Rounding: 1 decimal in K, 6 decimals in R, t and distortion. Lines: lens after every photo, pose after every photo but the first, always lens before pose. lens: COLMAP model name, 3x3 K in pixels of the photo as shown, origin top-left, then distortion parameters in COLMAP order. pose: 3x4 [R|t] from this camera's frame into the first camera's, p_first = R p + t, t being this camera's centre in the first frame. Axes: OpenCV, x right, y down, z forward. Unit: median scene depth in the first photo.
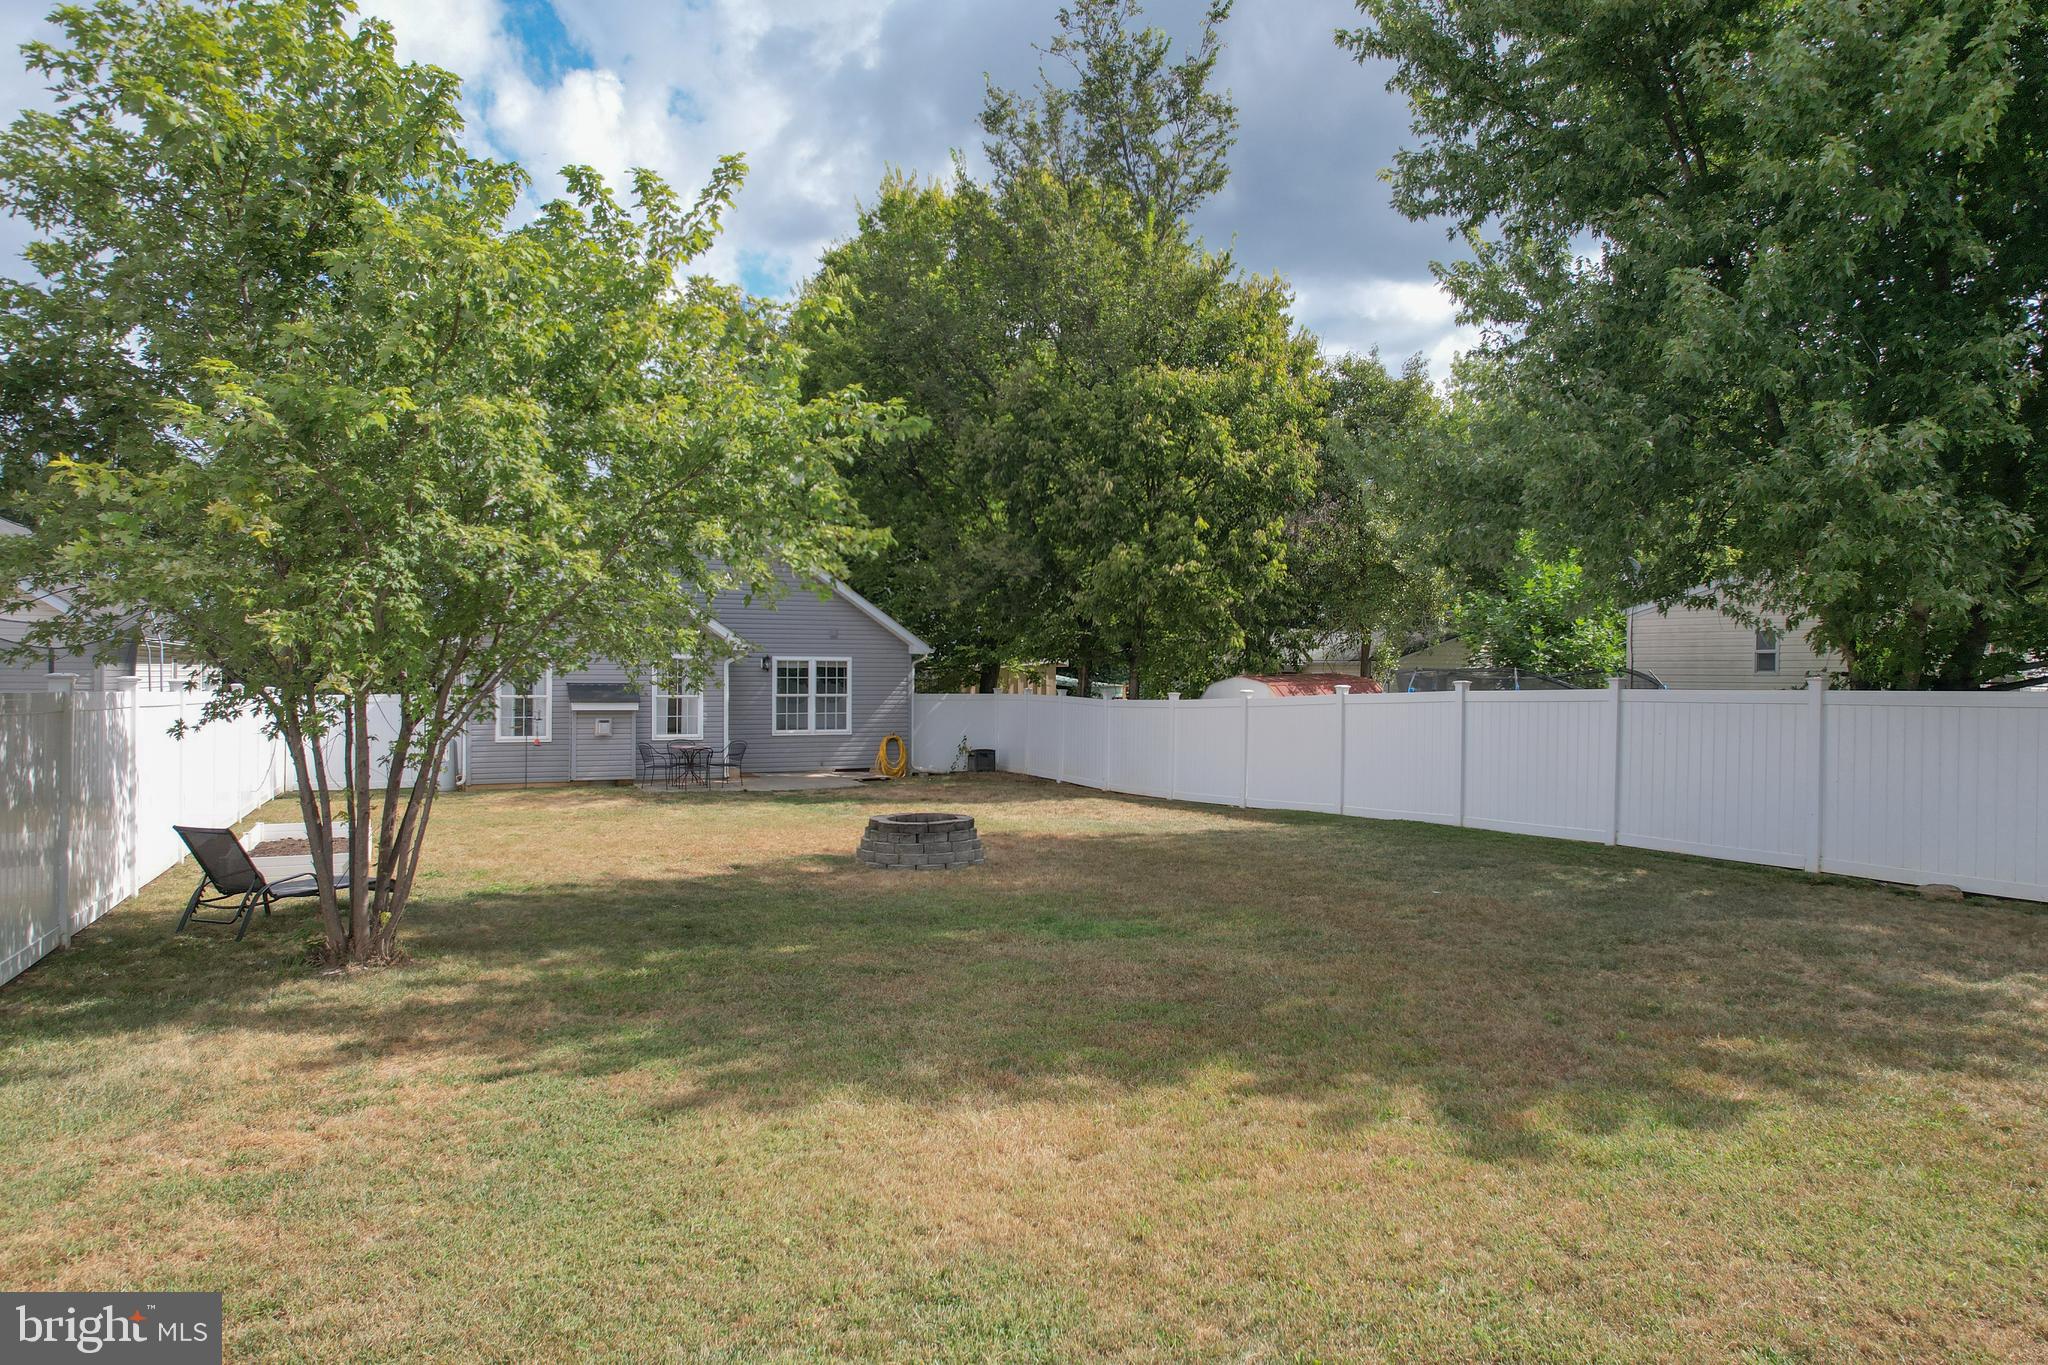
lens RADIAL K [[1299.2, 0, 1024.0], [0, 1299.2, 682.5], [0, 0, 1]] dist [-0.074339, 0.067902]
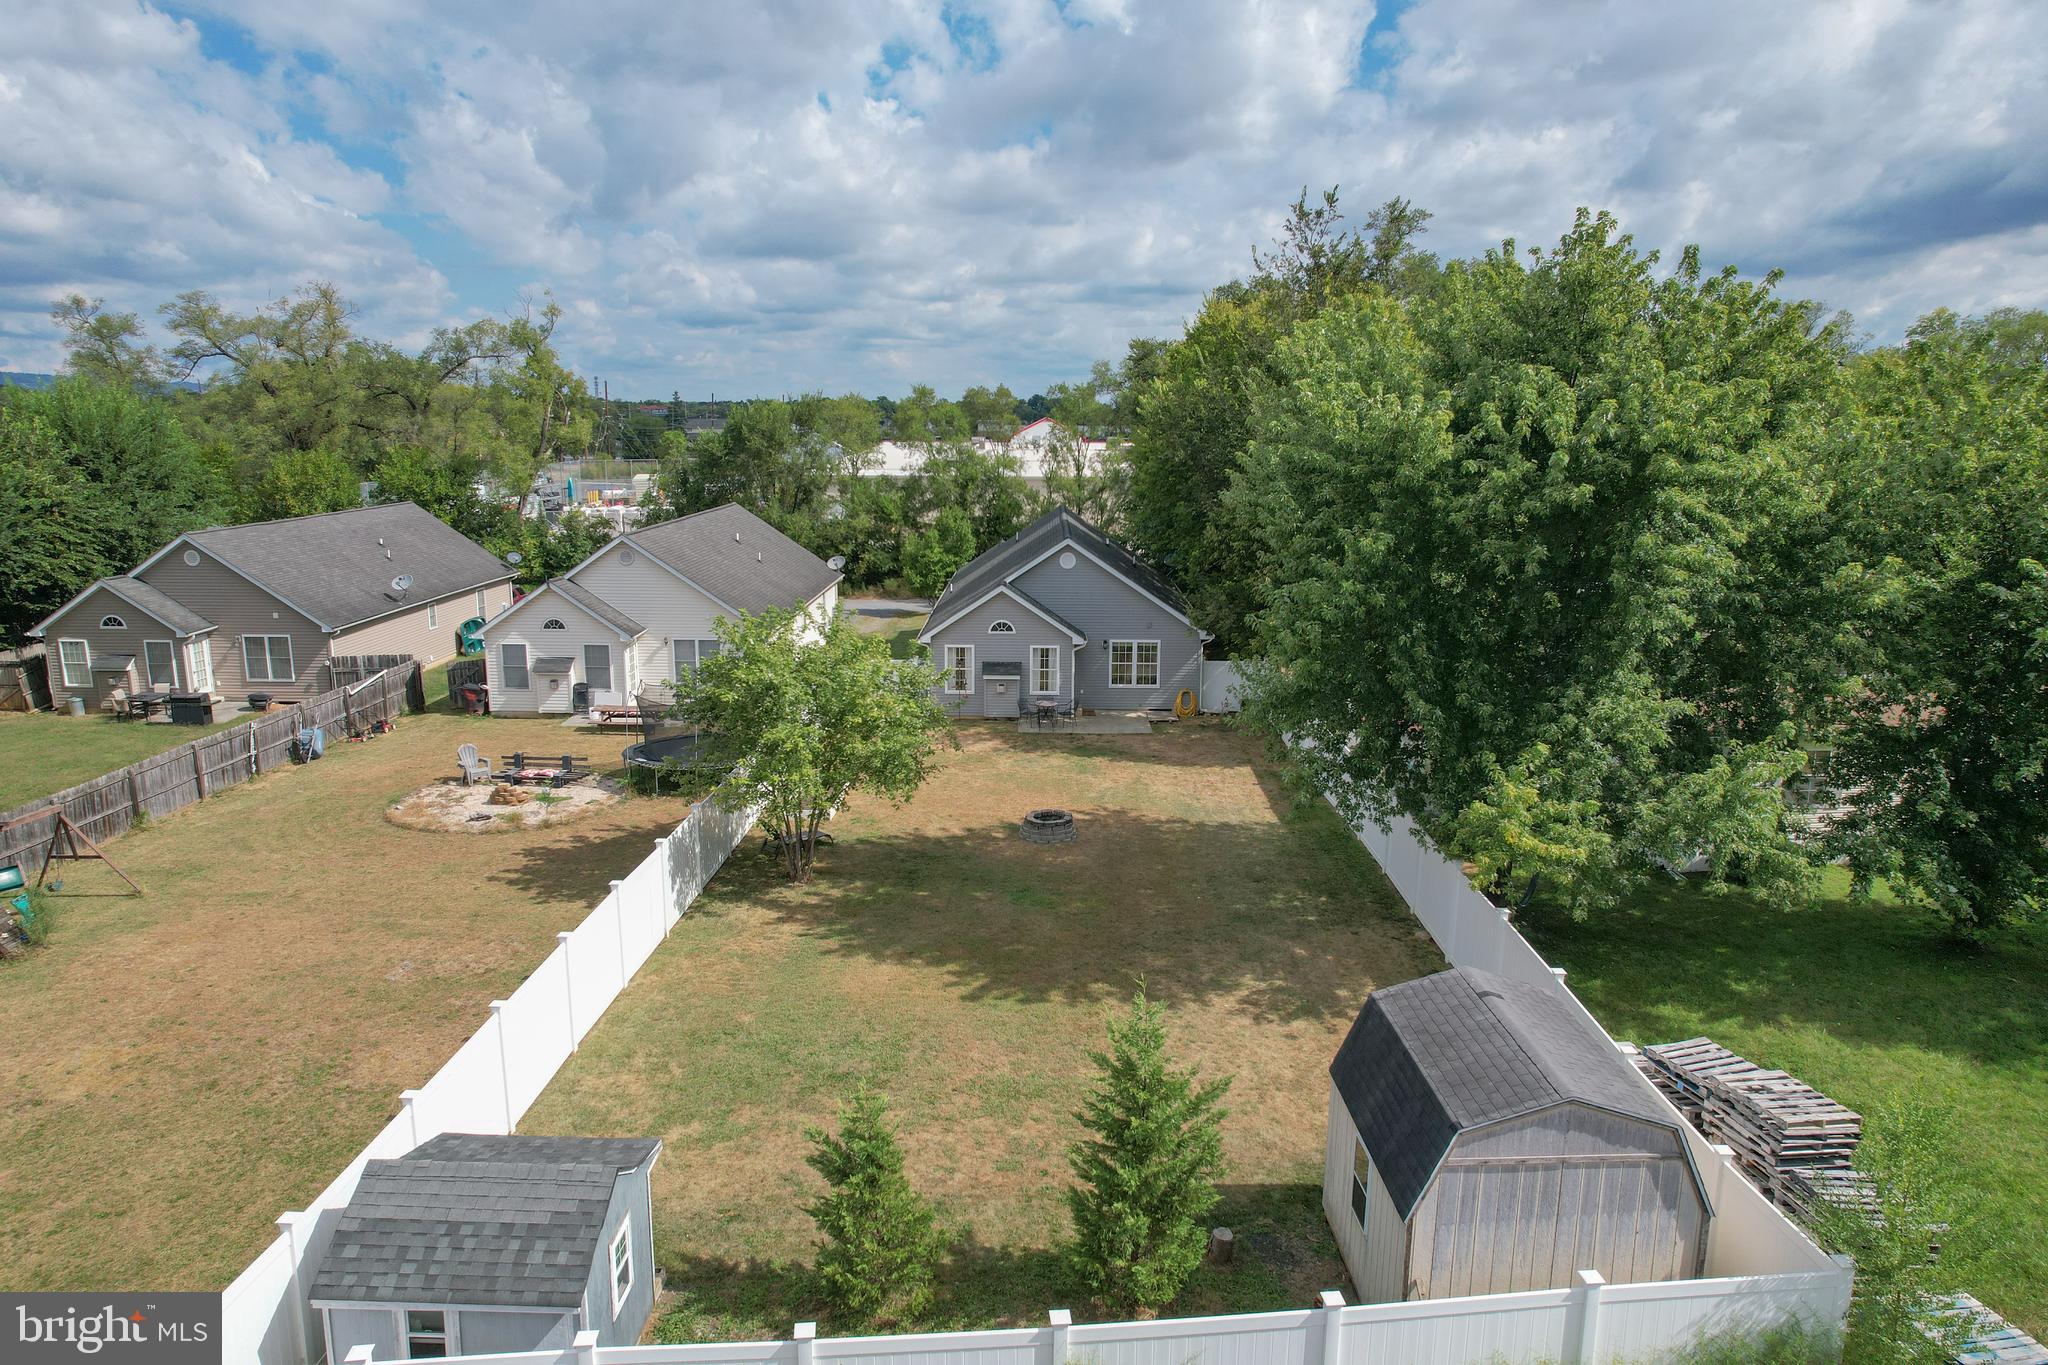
lens RADIAL K [[1299.2, 0, 1024.0], [0, 1299.2, 682.5], [0, 0, 1]] dist [-0.074339, 0.067902]
pose [[0.891764, 0.087544, -0.443951, 0.928602], [0.000143, 0.981052, 0.193744, -0.602030], [0.452500, -0.172837, 0.874855, -1.015627]]
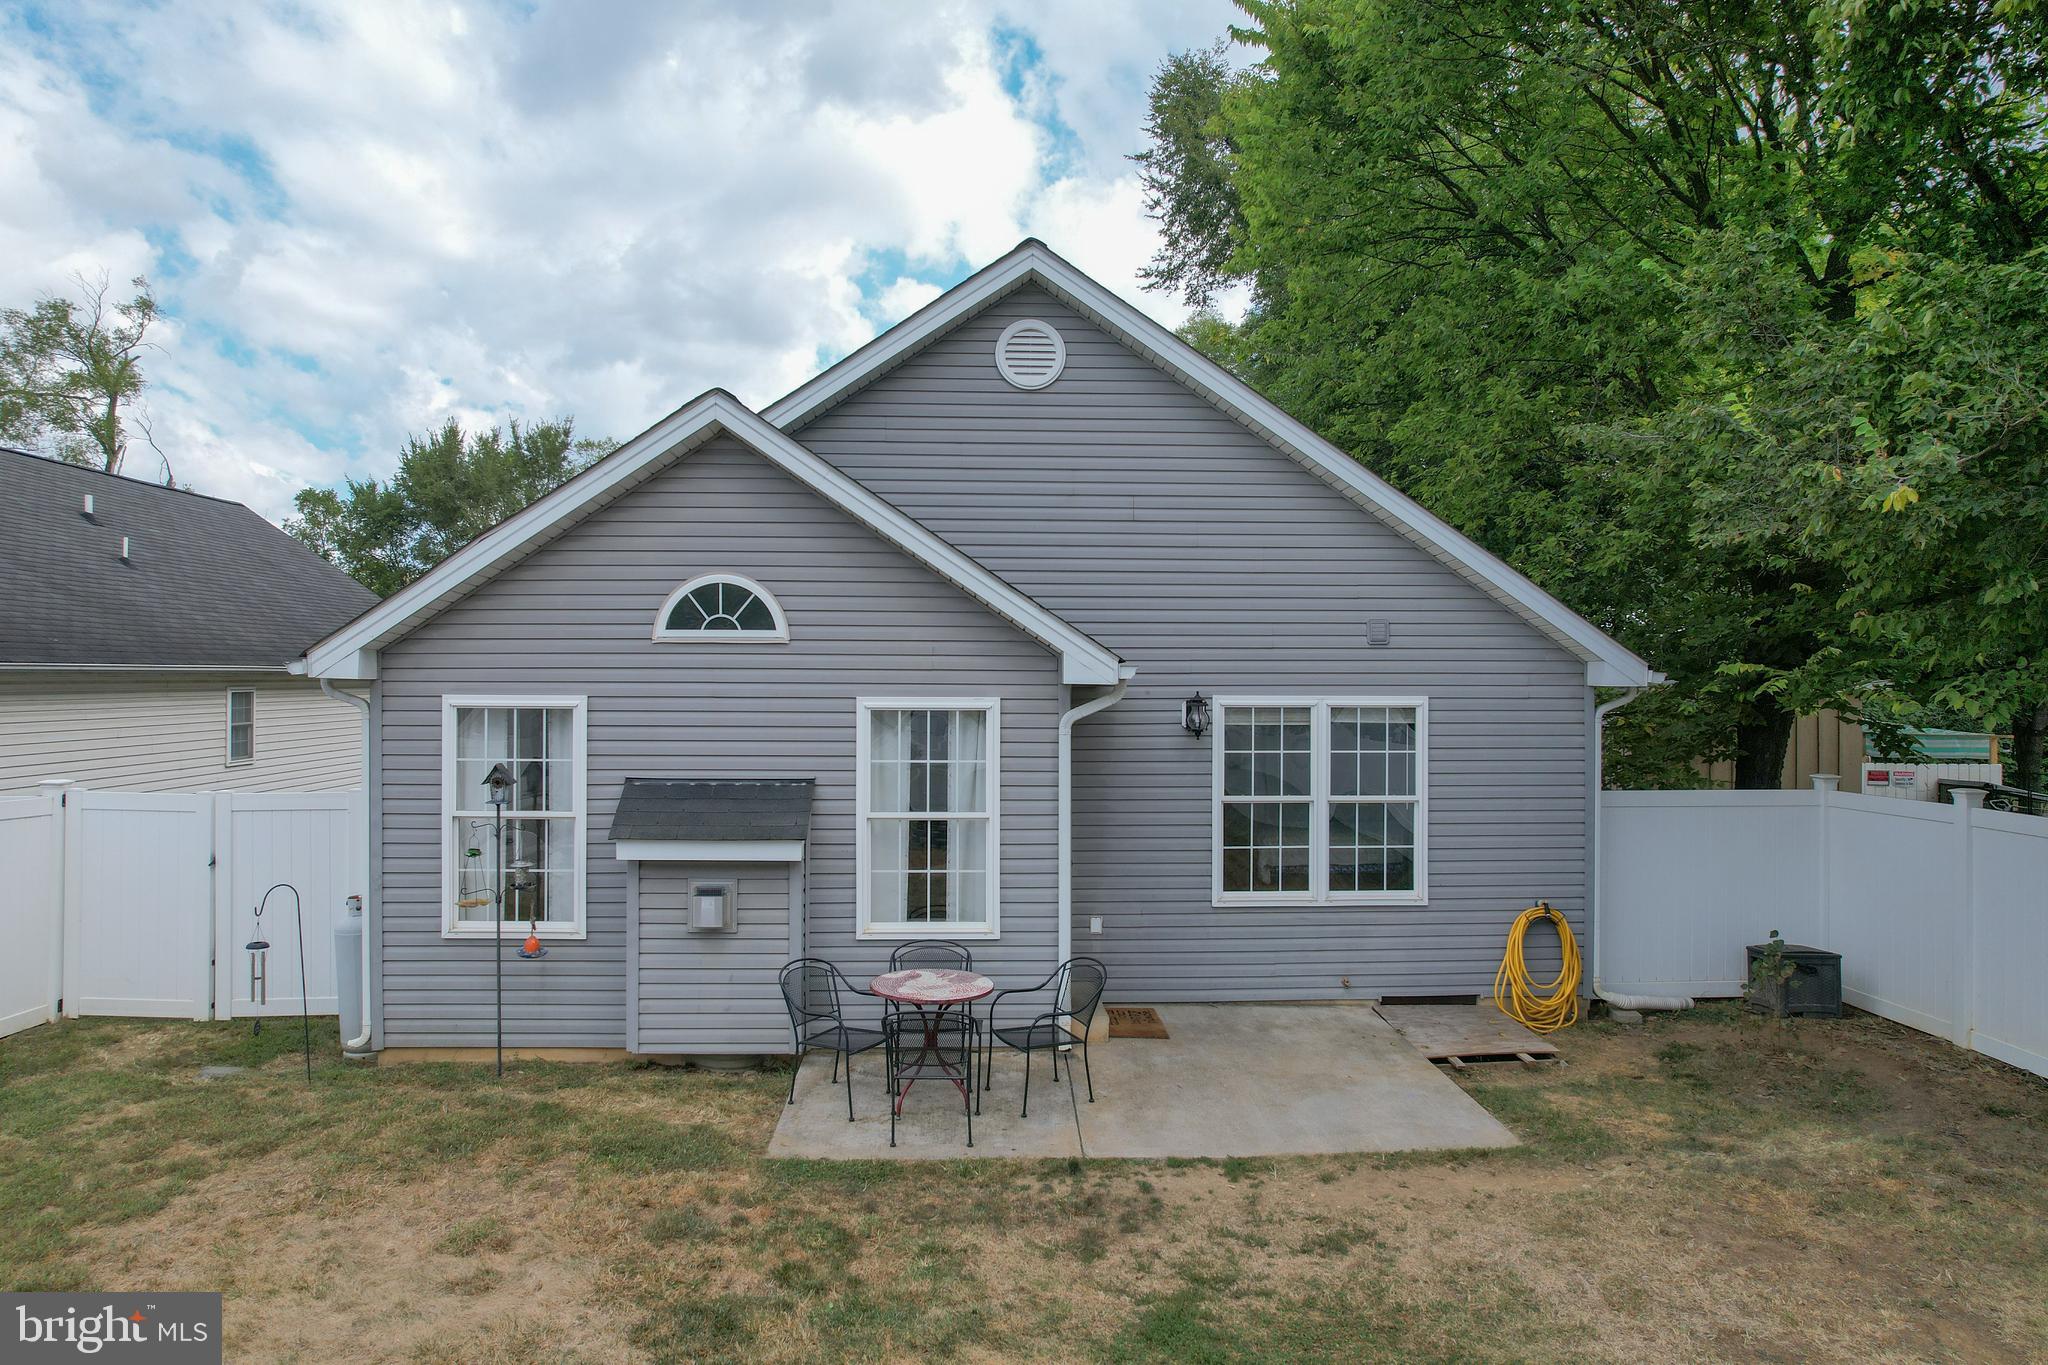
lens RADIAL K [[1299.2, 0, 1024.0], [0, 1299.2, 682.5], [0, 0, 1]] dist [-0.074339, 0.067902]
pose [[0.922364, -0.002134, -0.386316, -0.213074], [0.000085, 0.999986, -0.005321, -0.047150], [0.386322, 0.004875, 0.922351, 1.354175]]
